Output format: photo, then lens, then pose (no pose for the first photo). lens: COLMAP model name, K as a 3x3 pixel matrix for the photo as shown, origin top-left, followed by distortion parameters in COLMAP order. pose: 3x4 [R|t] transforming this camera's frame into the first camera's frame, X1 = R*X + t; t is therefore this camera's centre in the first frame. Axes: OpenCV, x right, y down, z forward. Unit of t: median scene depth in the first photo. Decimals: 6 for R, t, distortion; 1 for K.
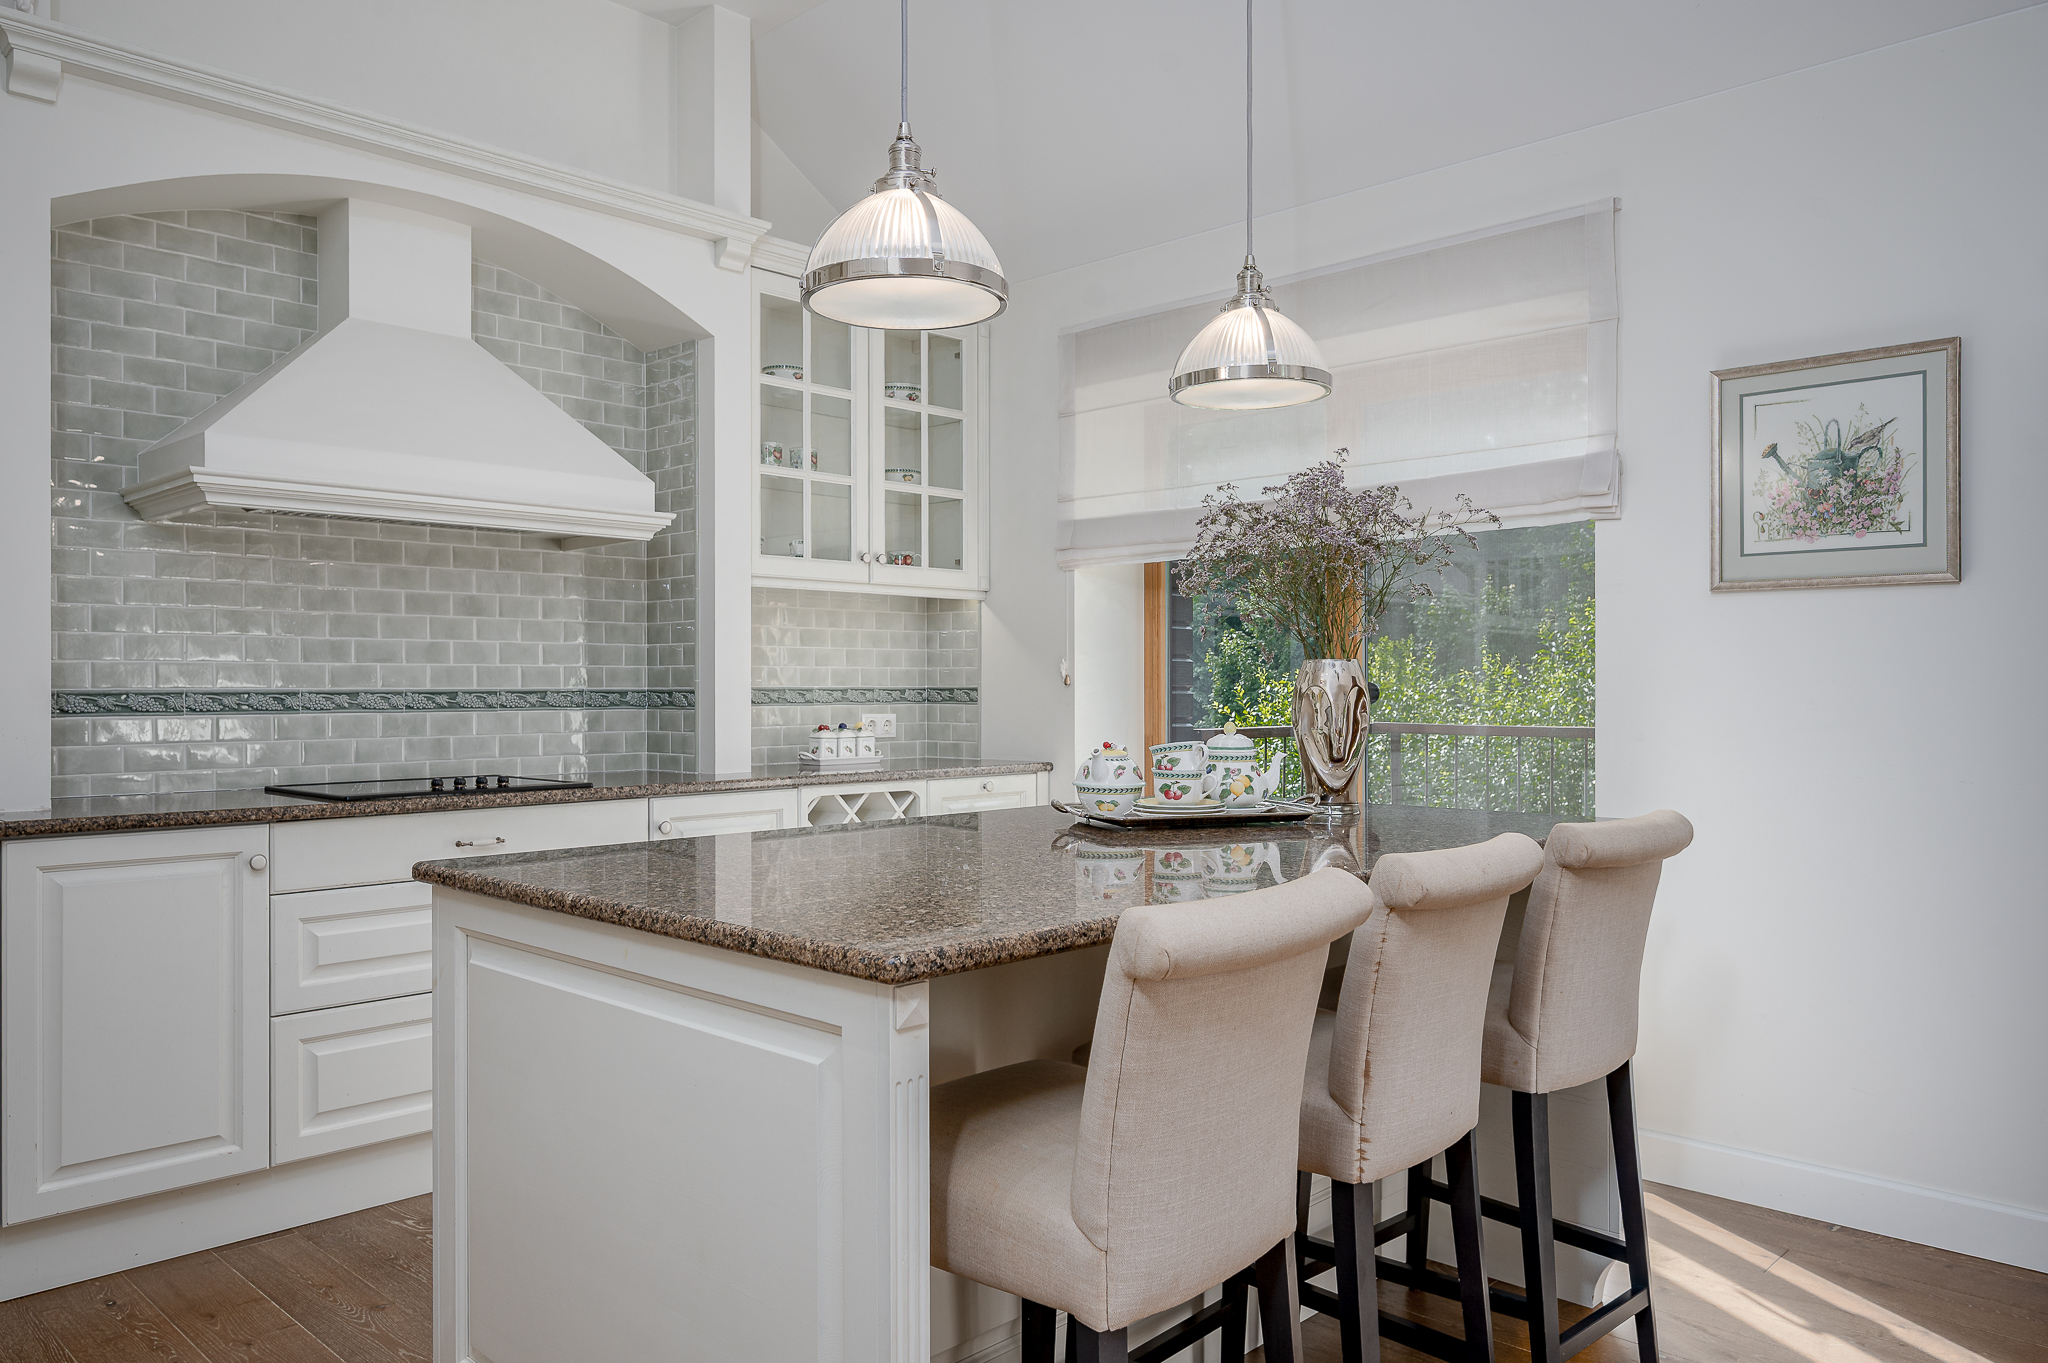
lens RADIAL K [[1440.1, 0, 990.9], [0, 1440.1, 692.1], [0, 0, 1]] dist [-0.002129, -0.003264]
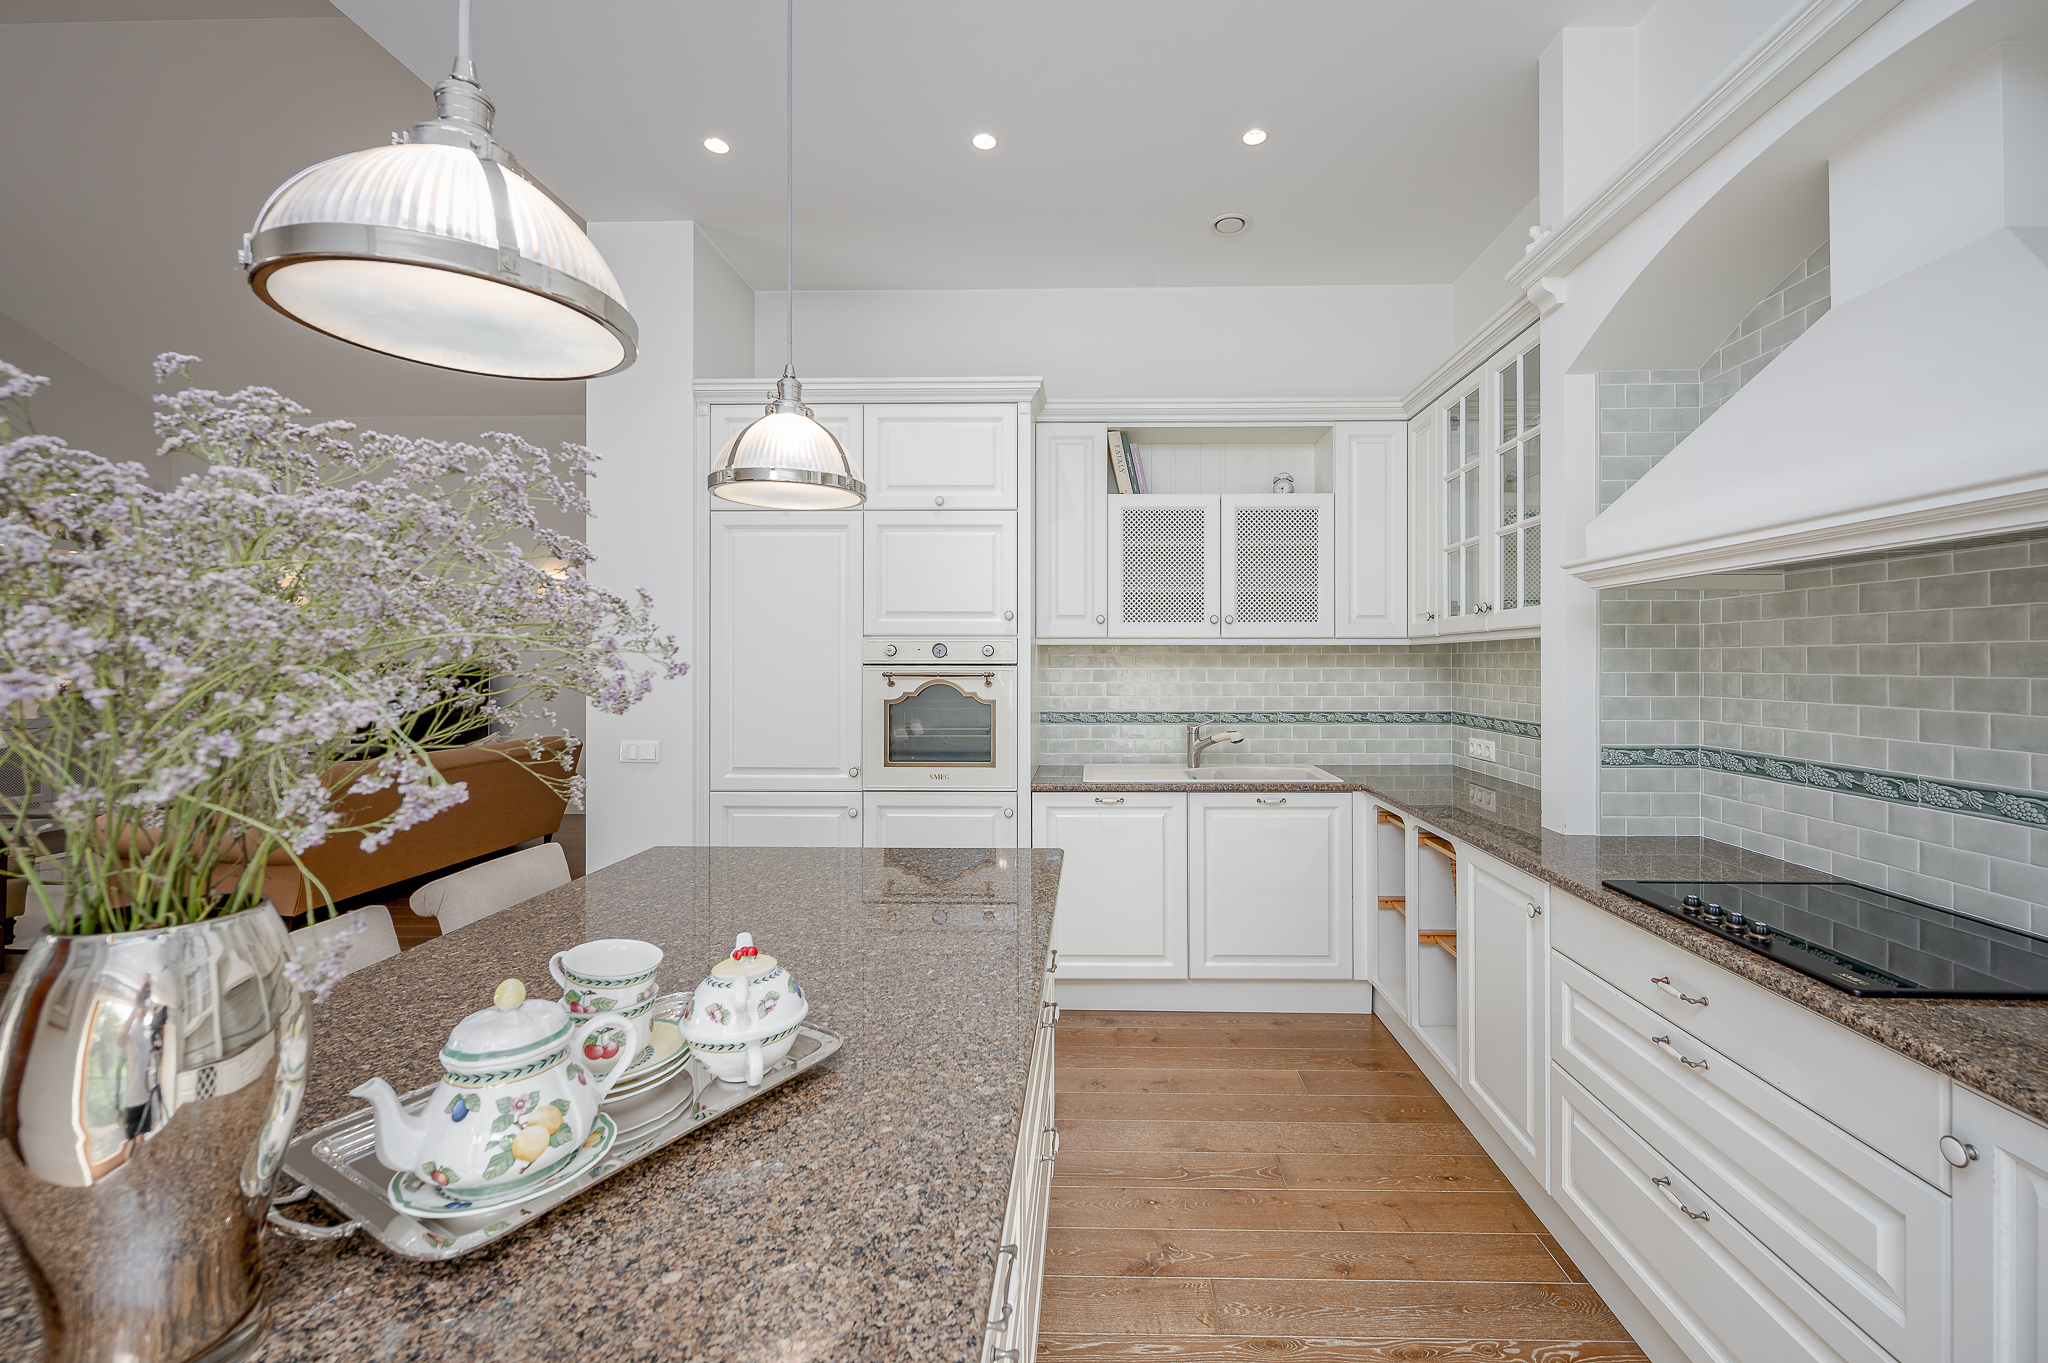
lens RADIAL K [[833.9, 0, 1081.1], [0, 833.9, 660.5], [0, 0, 1]] dist [-0.000356, 0.000073]
pose [[-0.726148, 0.001212, -0.687537, 0.158952], [-0.001234, 0.999995, 0.003066, -0.063037], [0.687537, 0.003074, -0.726143, 0.977754]]
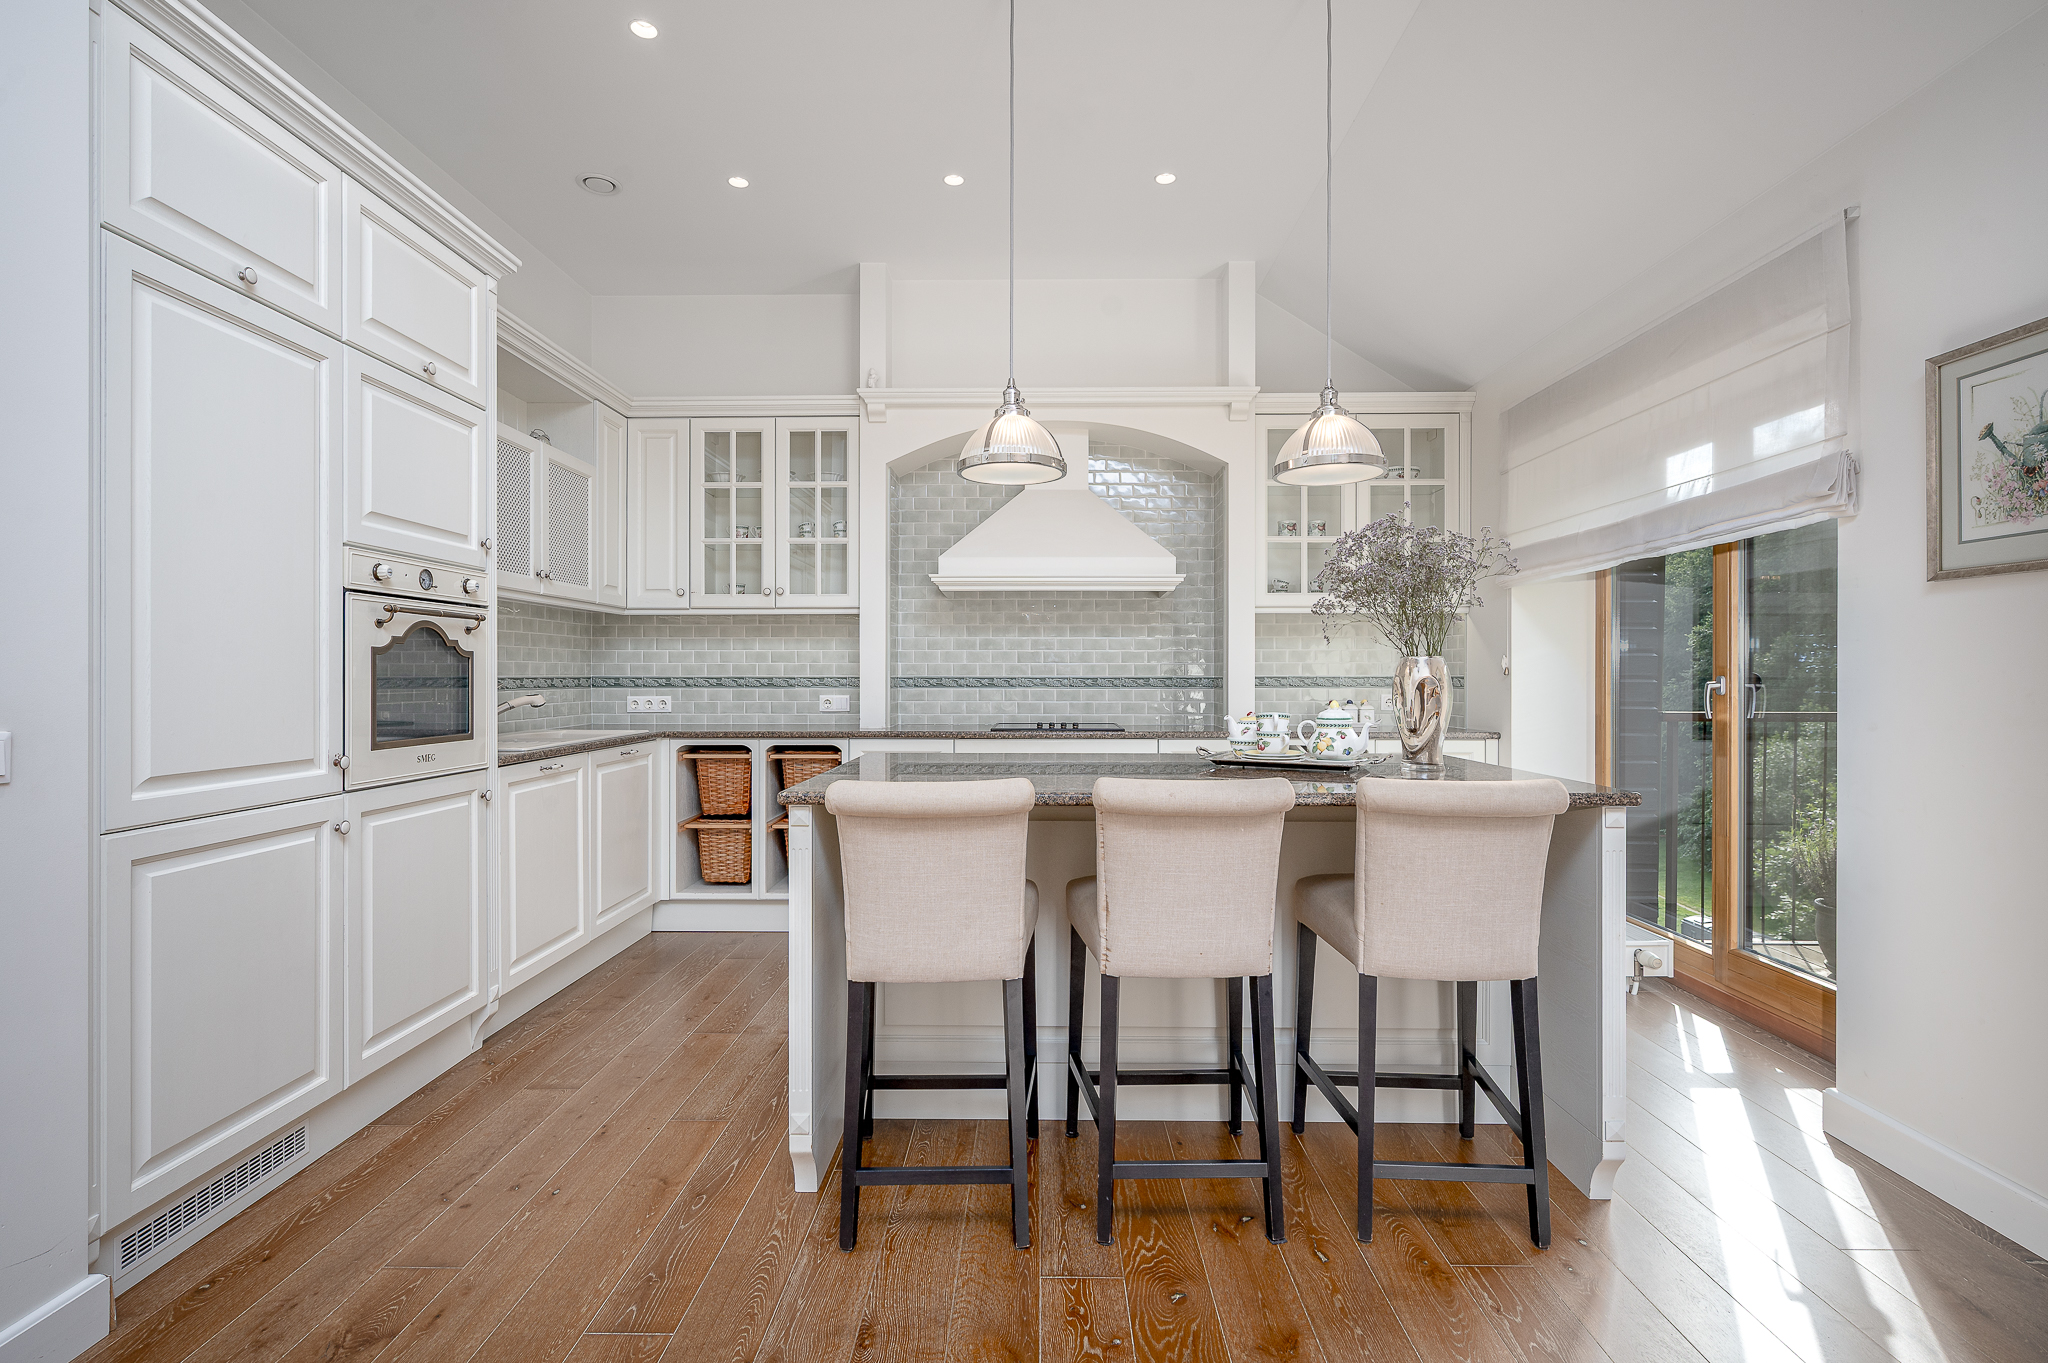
lens RADIAL K [[951.7, 0, 1024.0], [0, 951.7, 681.5], [0, 0, 1]] dist [-0.000699, -0.000187]
pose [[0.687034, 0.007002, -0.726592, 0.479506], [-0.004851, 0.999975, 0.005050, -0.001340], [0.726609, 0.000055, 0.687051, 0.085587]]
